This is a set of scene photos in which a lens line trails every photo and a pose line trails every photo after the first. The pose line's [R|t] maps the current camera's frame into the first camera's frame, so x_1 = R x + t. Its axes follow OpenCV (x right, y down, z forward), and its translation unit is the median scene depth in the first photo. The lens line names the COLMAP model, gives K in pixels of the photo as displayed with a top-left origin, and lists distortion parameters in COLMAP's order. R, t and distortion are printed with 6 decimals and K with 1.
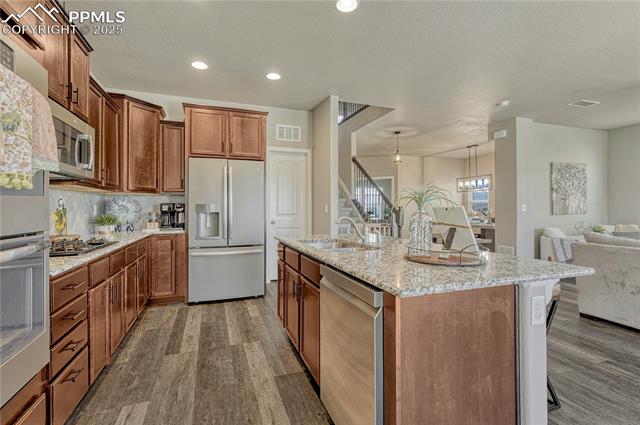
lens RADIAL K [[305.3, 0, 319.1], [0, 305.3, 208.6], [0, 0, 1]] dist [0.000059, 0.001986]
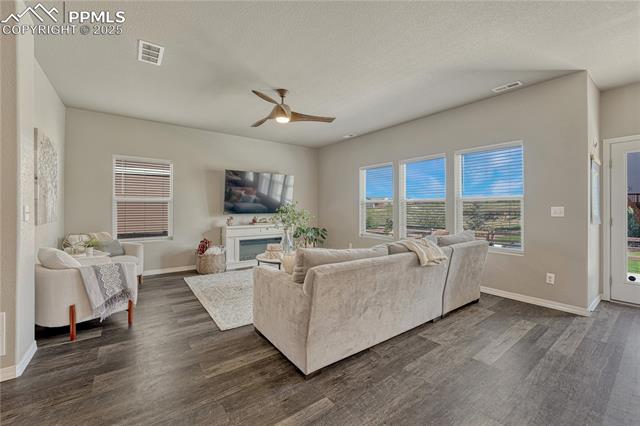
lens RADIAL K [[263.7, 0, 321.0], [0, 263.7, 210.7], [0, 0, 1]] dist [-0.008361, 0.000471]
pose [[-0.291753, -0.003918, 0.956486, 0.183924], [-0.000144, 0.999992, 0.004053, -0.008765], [-0.956494, 0.001045, -0.291751, 0.683480]]
